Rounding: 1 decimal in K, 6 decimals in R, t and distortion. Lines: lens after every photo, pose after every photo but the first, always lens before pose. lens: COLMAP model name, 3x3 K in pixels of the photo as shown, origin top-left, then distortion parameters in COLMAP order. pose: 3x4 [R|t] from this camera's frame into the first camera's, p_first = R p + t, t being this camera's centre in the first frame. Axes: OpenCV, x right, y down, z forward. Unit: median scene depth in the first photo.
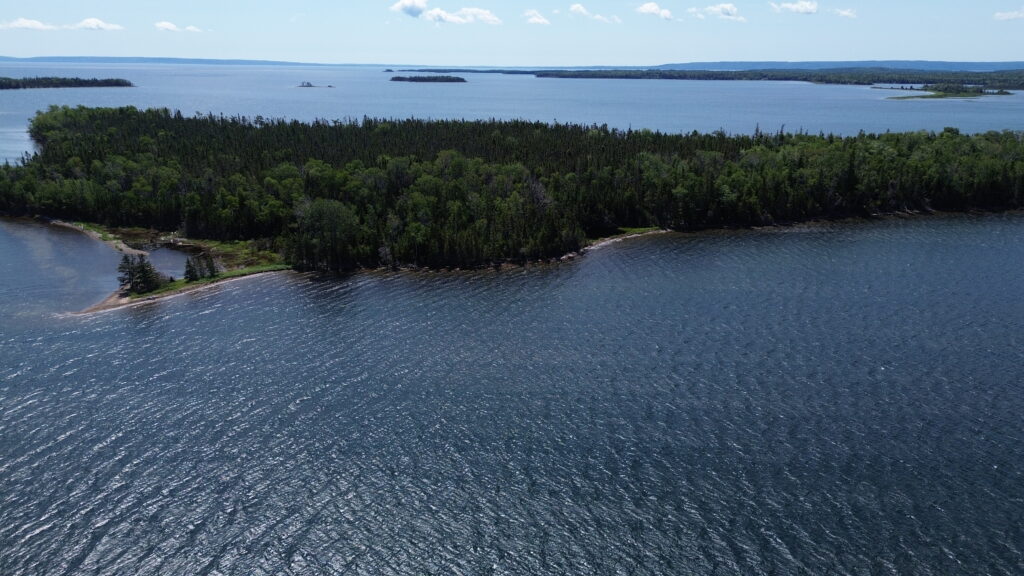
lens RADIAL K [[724.9, 0, 511.0], [0, 724.9, 288.3], [0, 0, 1]] dist [0.072194, -0.070001]
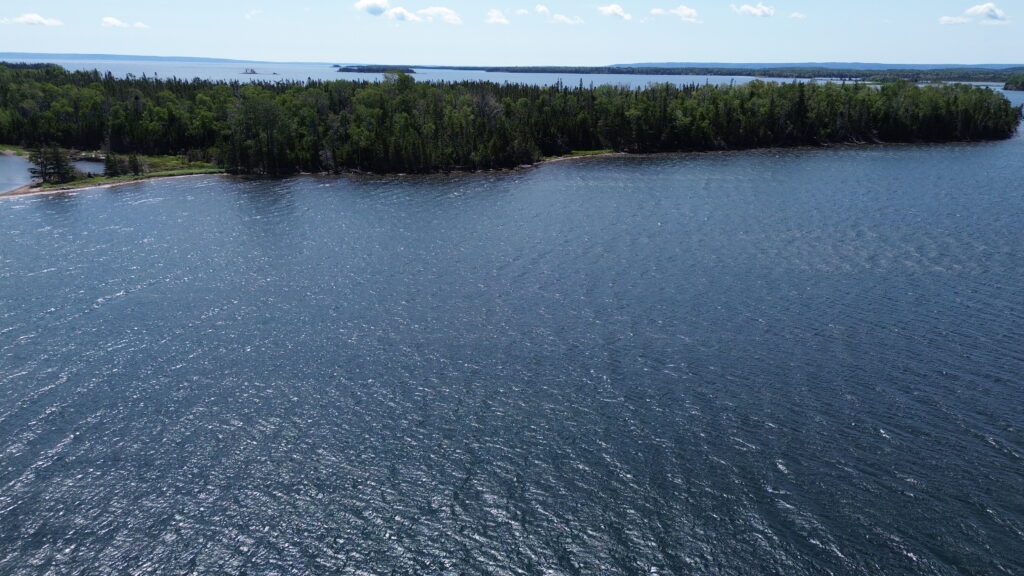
lens RADIAL K [[724.9, 0, 511.0], [0, 724.9, 288.3], [0, 0, 1]] dist [0.072194, -0.070001]
pose [[0.997847, -0.013877, 0.064101, 0.001941], [0.013929, 0.999903, -0.000365, 0.099729], [-0.064090, 0.001257, 0.997943, 0.032895]]
